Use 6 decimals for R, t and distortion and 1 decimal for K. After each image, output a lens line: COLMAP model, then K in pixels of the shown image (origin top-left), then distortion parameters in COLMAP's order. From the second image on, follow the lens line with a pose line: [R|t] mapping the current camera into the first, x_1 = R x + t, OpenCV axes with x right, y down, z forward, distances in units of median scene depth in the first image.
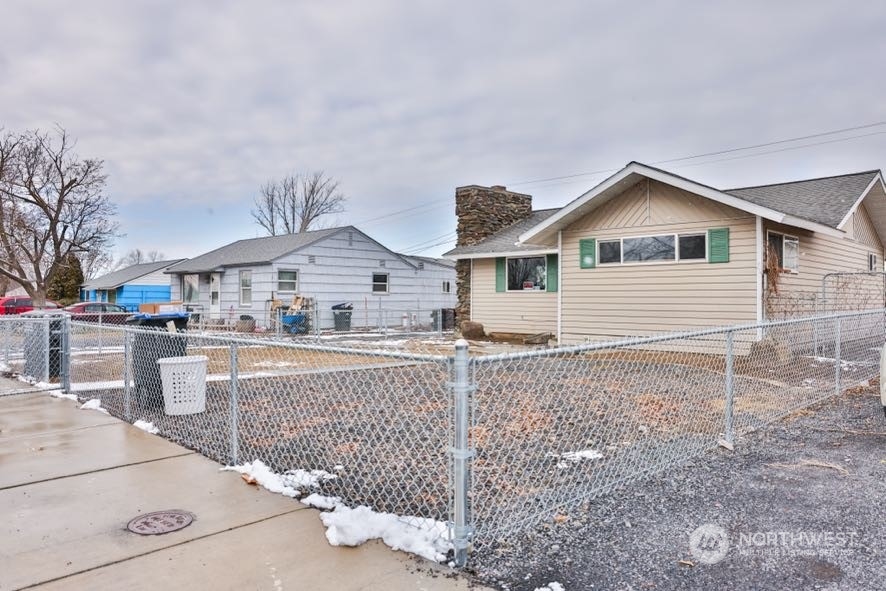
lens RADIAL K [[647.8, 0, 443.8], [0, 647.8, 296.1], [0, 0, 1]] dist [-0.101792, 0.060206]
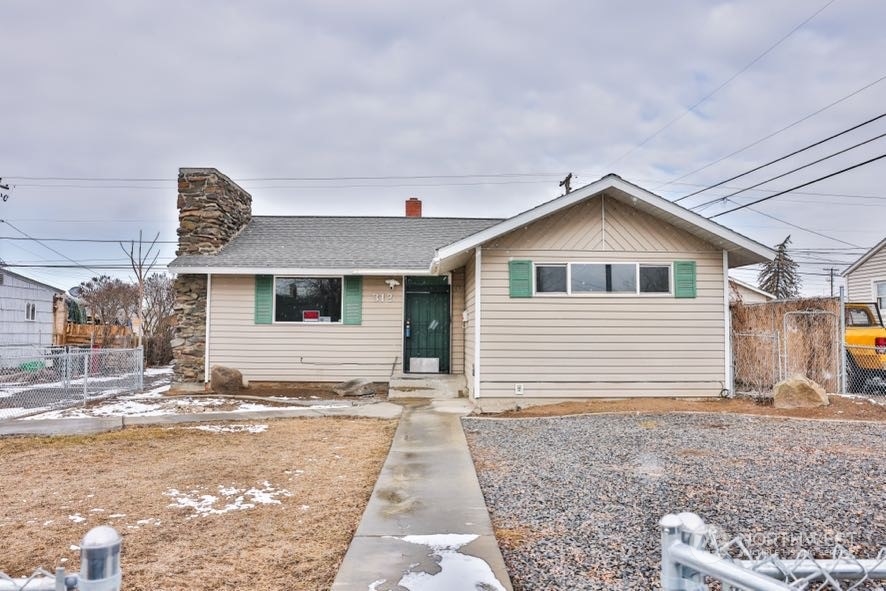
lens RADIAL K [[647.8, 0, 444.0], [0, 647.8, 296.0], [0, 0, 1]] dist [-0.101792, 0.060206]
pose [[0.678893, 0.038597, 0.733222, -0.421137], [-0.007194, 0.998919, -0.045922, -0.008473], [-0.734202, 0.025901, 0.678437, 0.537835]]
